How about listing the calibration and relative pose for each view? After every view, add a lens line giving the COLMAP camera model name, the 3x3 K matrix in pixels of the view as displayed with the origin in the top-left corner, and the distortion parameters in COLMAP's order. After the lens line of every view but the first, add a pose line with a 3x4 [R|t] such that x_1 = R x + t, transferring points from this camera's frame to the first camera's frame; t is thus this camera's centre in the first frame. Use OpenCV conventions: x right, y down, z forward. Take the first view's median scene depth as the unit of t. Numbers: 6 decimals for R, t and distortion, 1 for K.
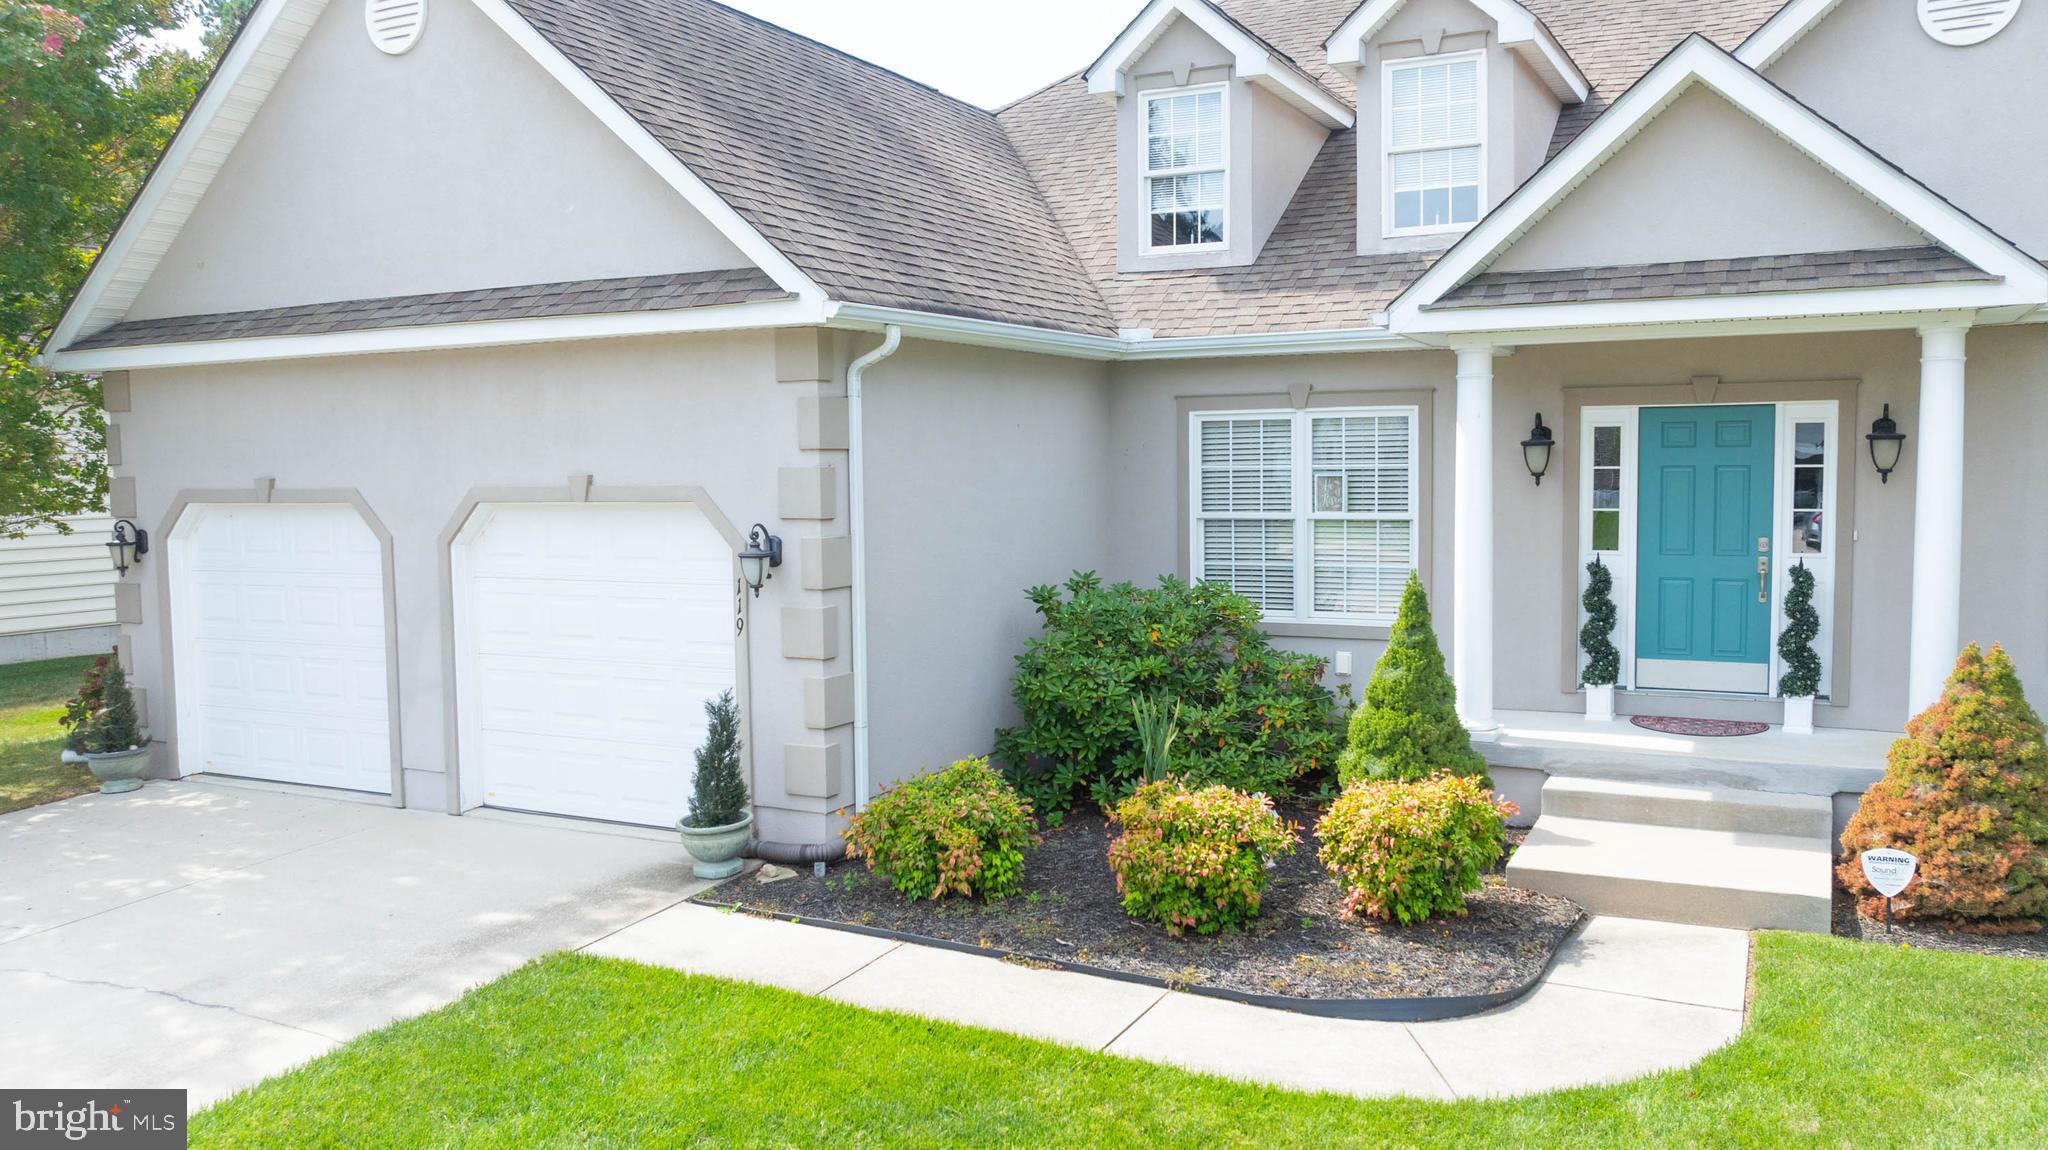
lens RADIAL K [[1539.3, 0, 1075.7], [0, 1539.3, 581.5], [0, 0, 1]] dist [-0.017665, -0.002223]
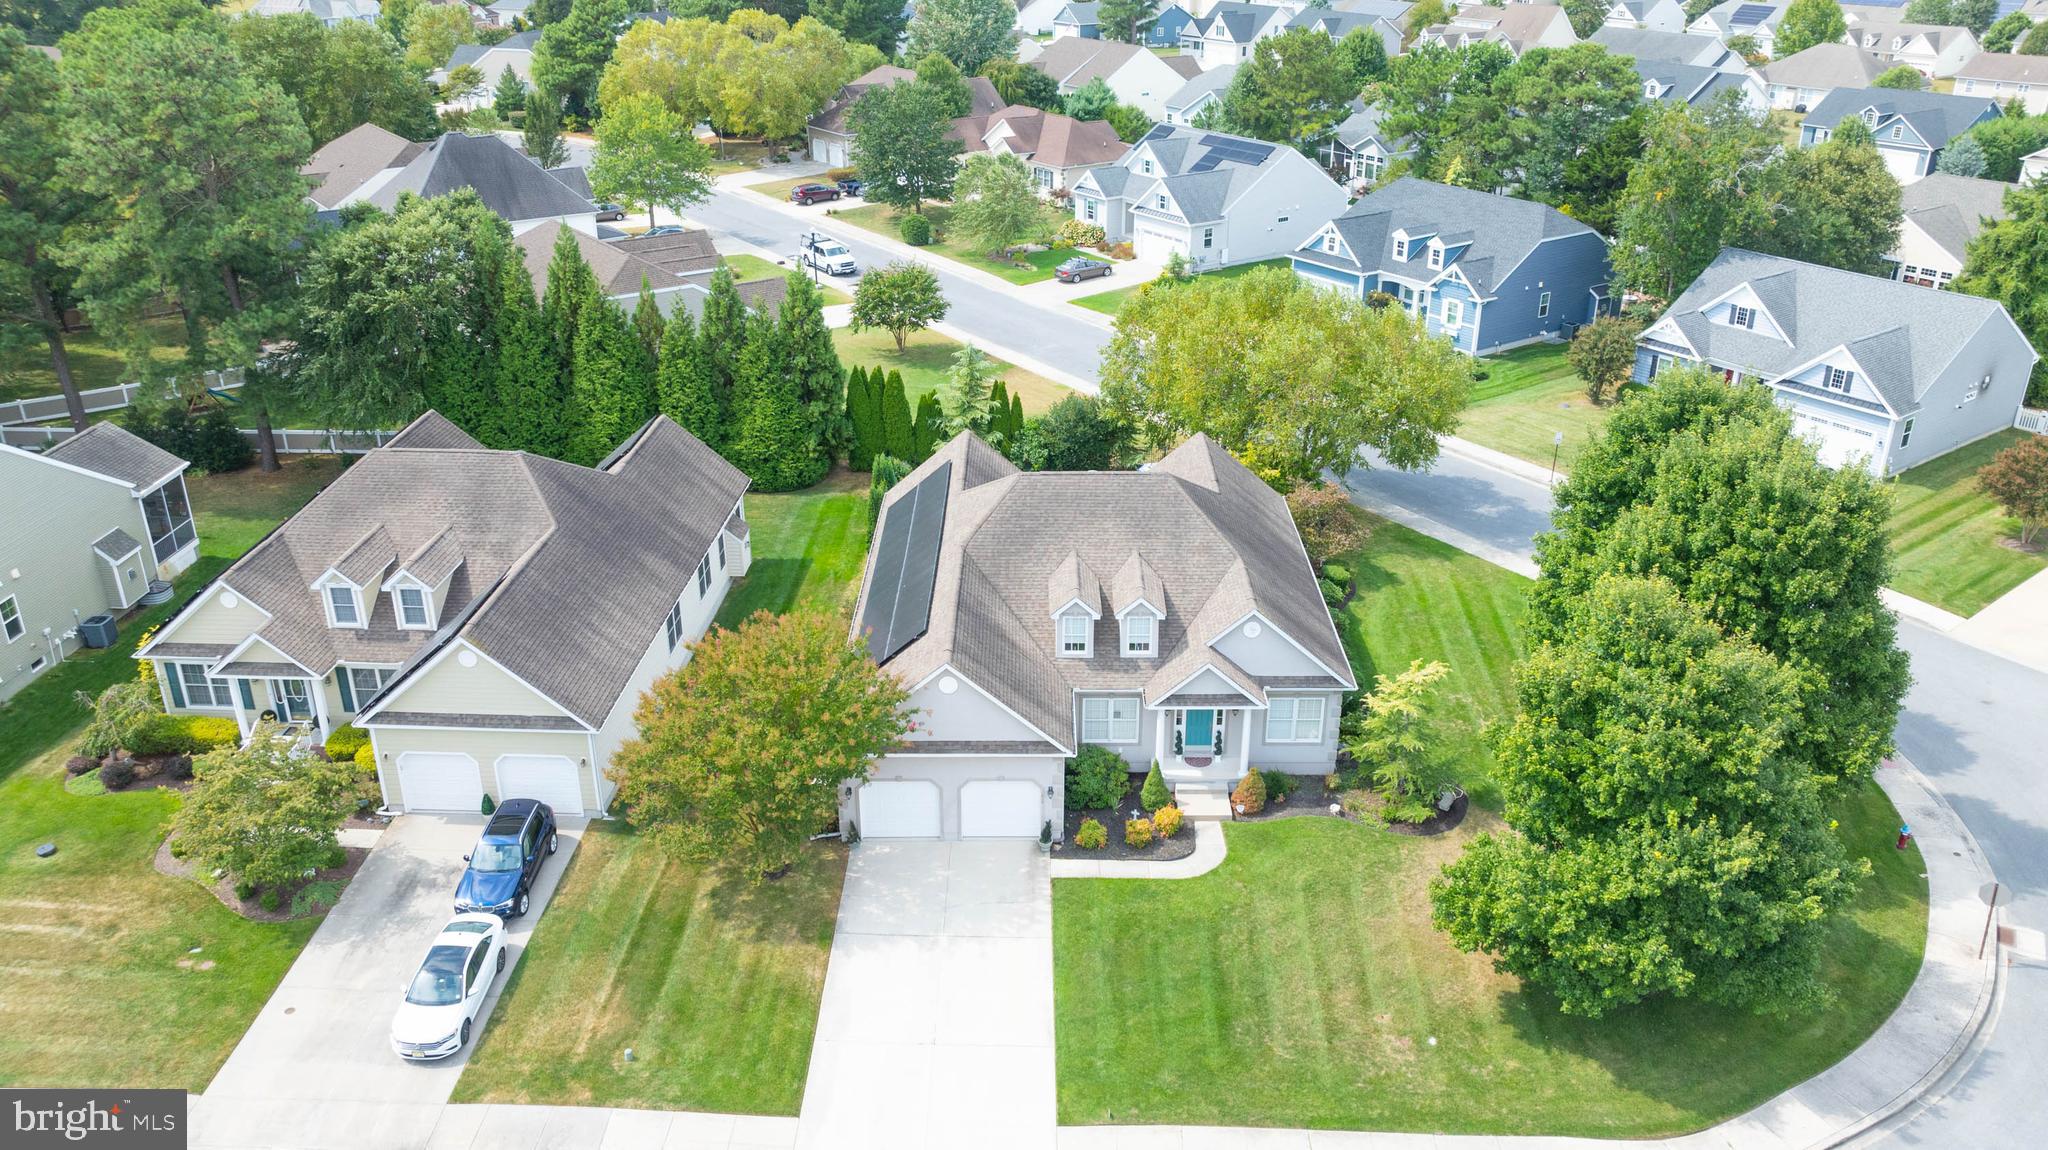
lens RADIAL K [[1539.3, 0, 1075.7], [0, 1539.3, 581.5], [0, 0, 1]] dist [-0.017665, -0.002223]
pose [[0.888186, -0.169322, 0.427148, -1.895492], [0.013533, 0.938862, 0.344027, -2.096912], [-0.459284, -0.299780, 0.836176, -2.673461]]
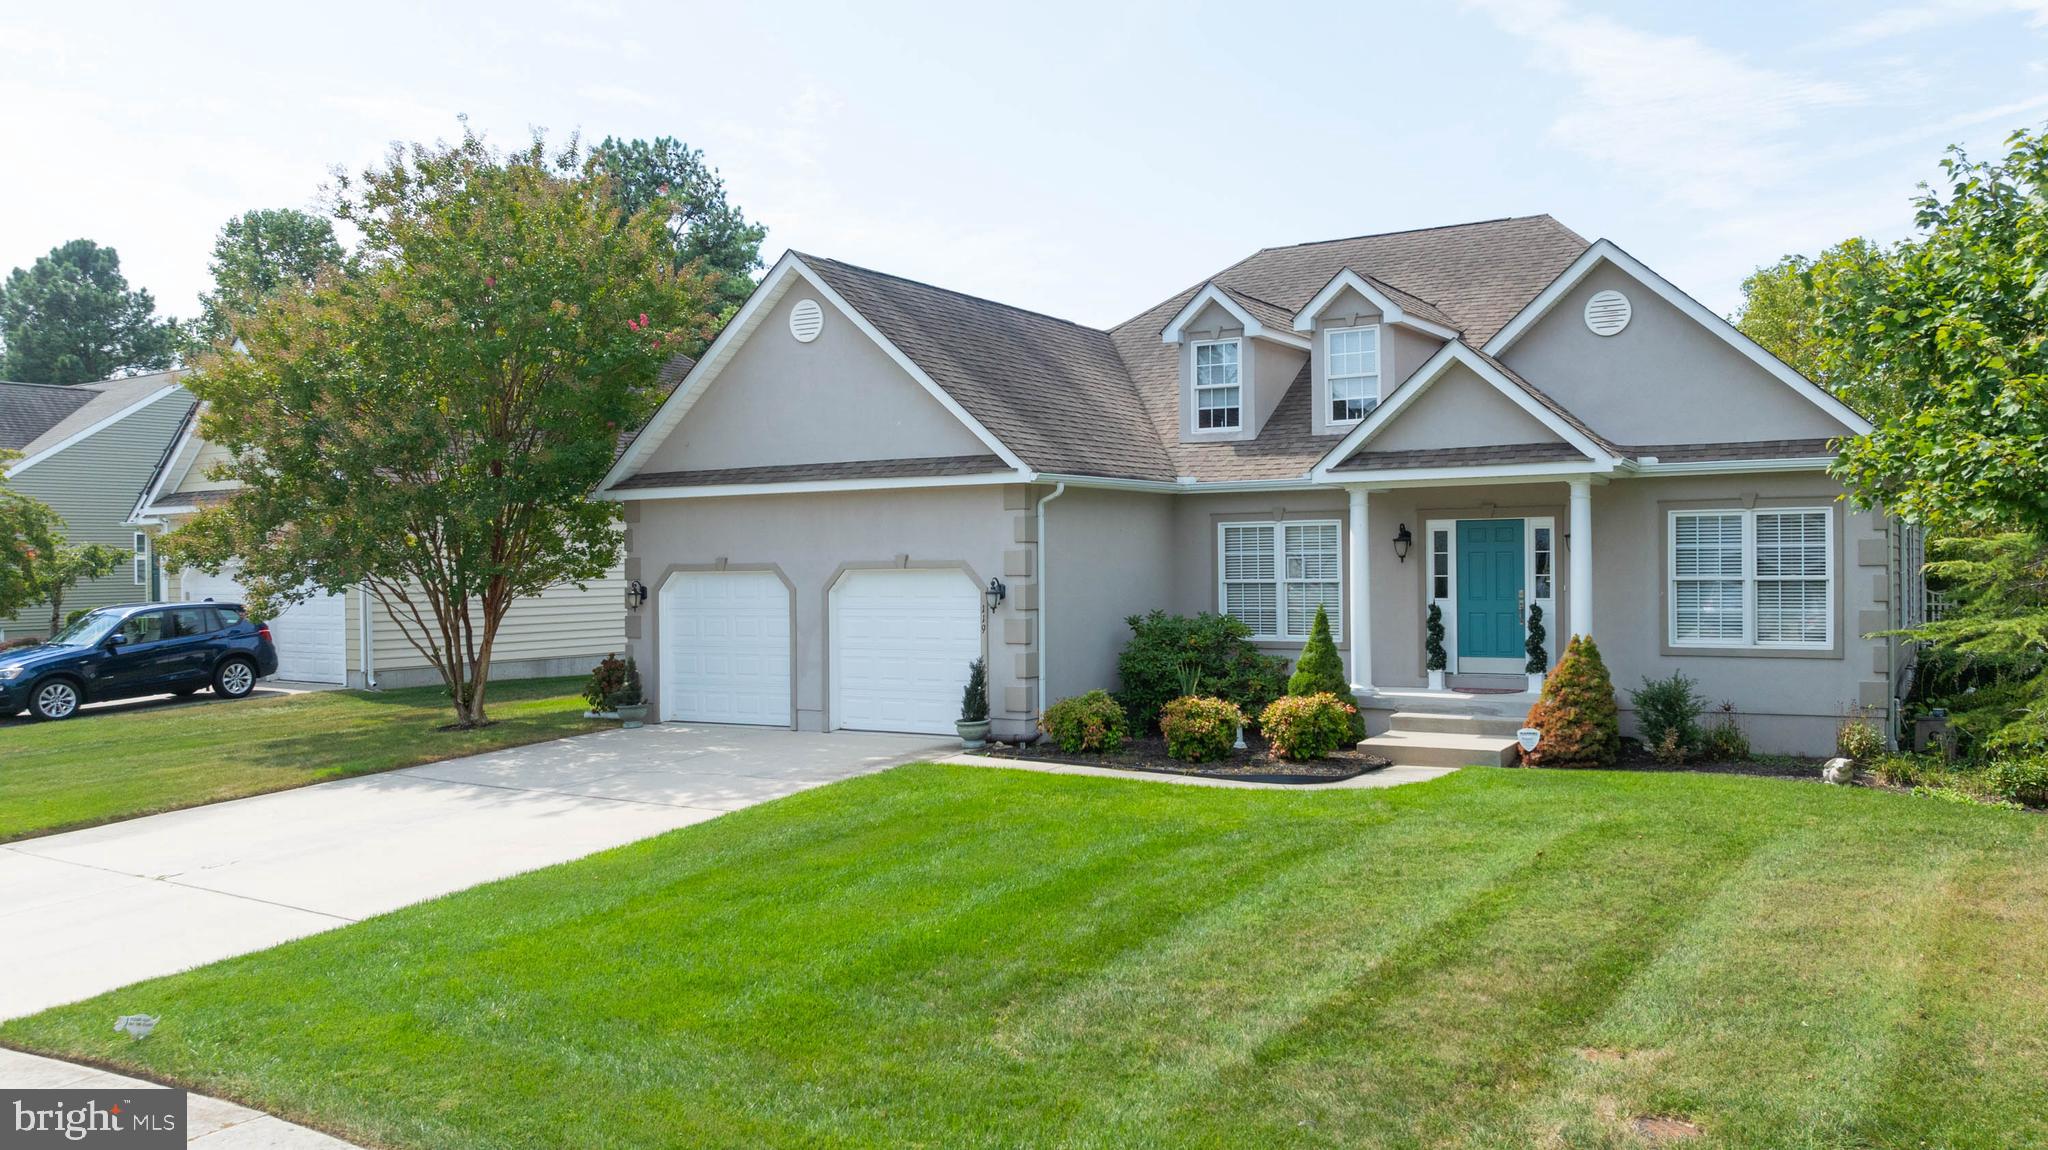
lens RADIAL K [[1539.3, 0, 1075.7], [0, 1539.3, 581.5], [0, 0, 1]] dist [-0.017665, -0.002223]
pose [[0.997528, 0.002425, -0.070226, 0.040720], [-0.007194, 0.997678, -0.067726, 0.092247], [0.069898, 0.068063, 0.995229, -0.906759]]
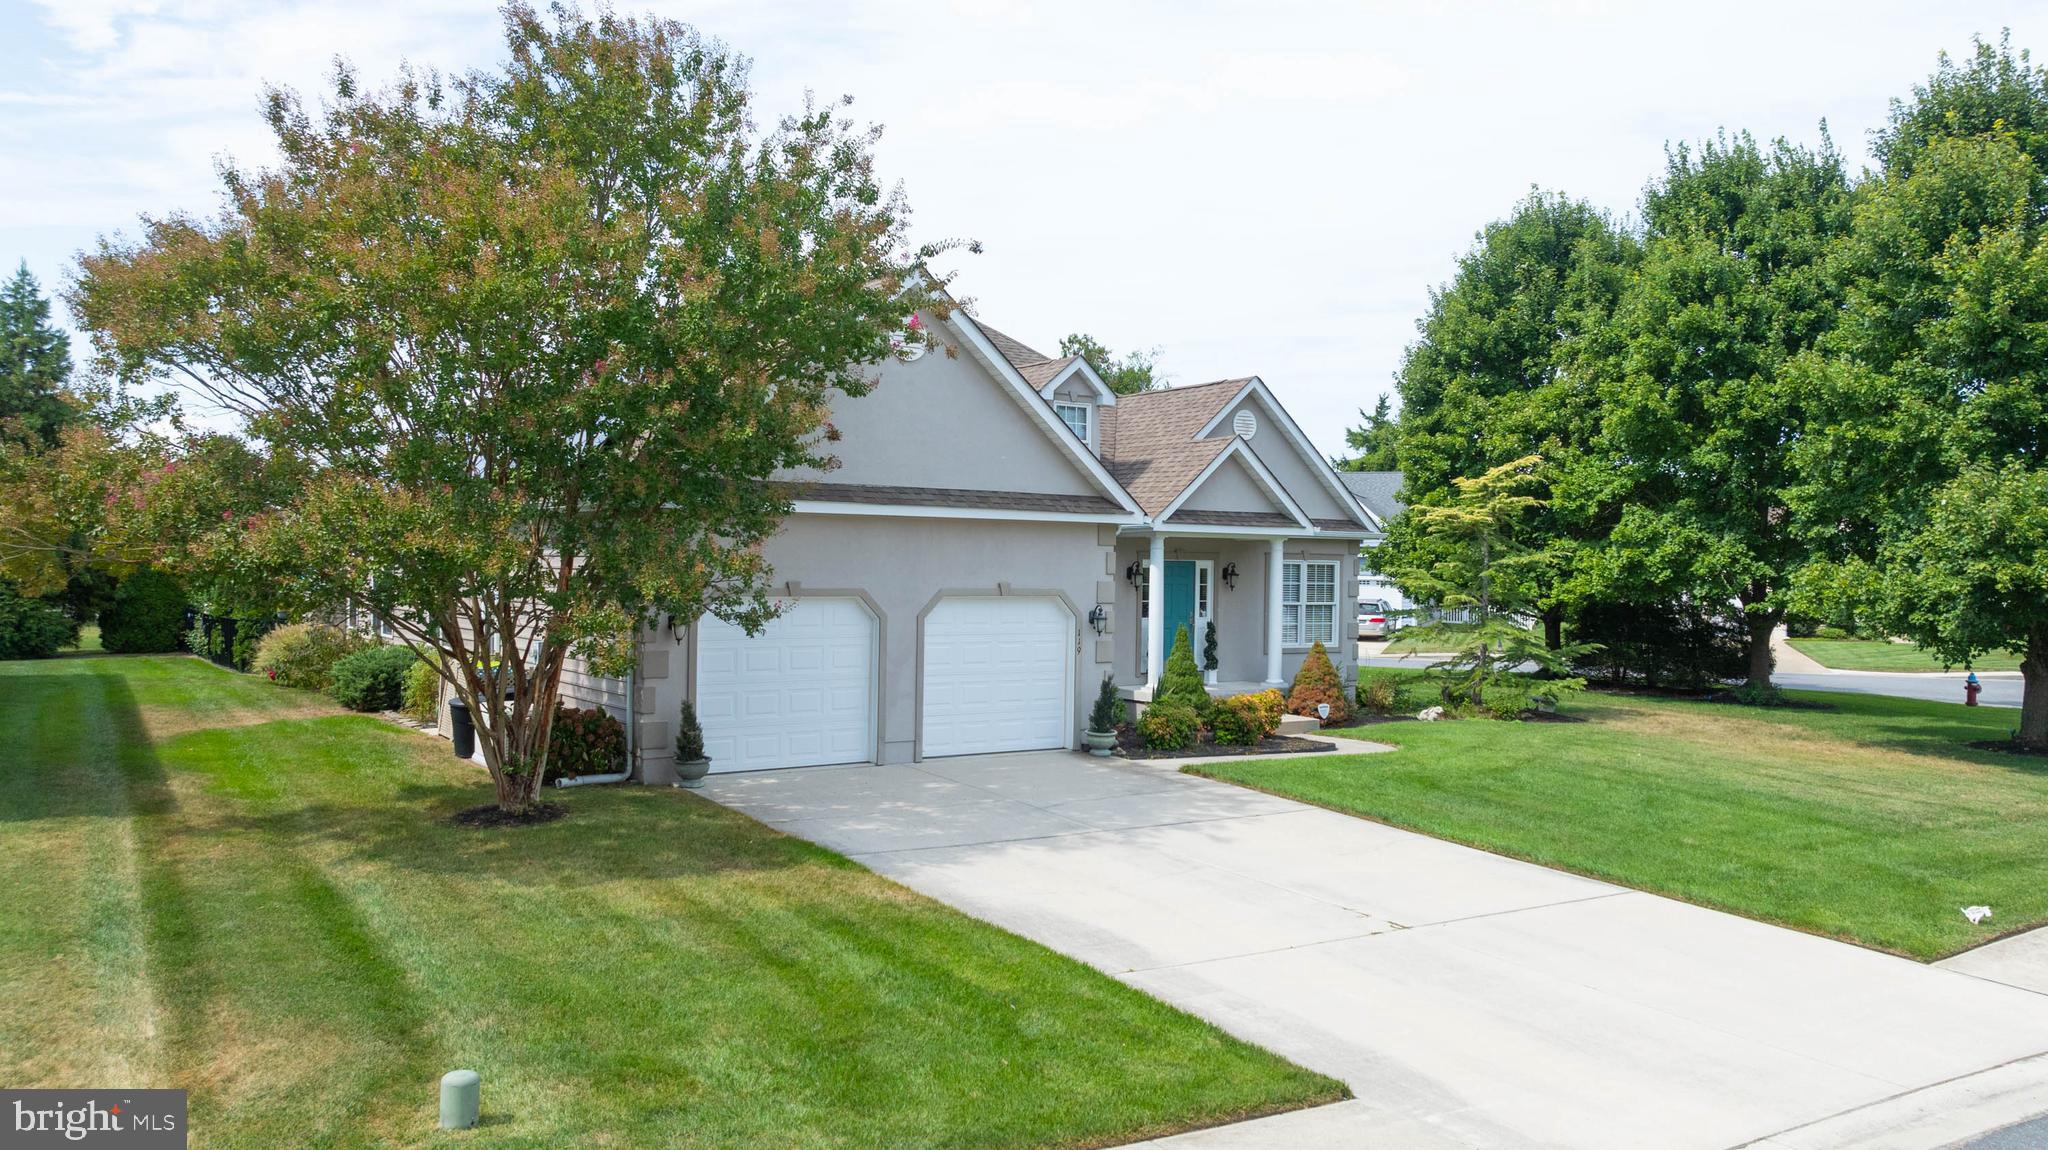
lens RADIAL K [[1539.3, 0, 1075.7], [0, 1539.3, 581.5], [0, 0, 1]] dist [-0.017665, -0.002223]
pose [[0.470203, 0.011735, 0.882480, -1.987314], [0.047717, 0.998111, -0.038698, 0.013135], [-0.881267, 0.060305, 0.468755, -0.063614]]
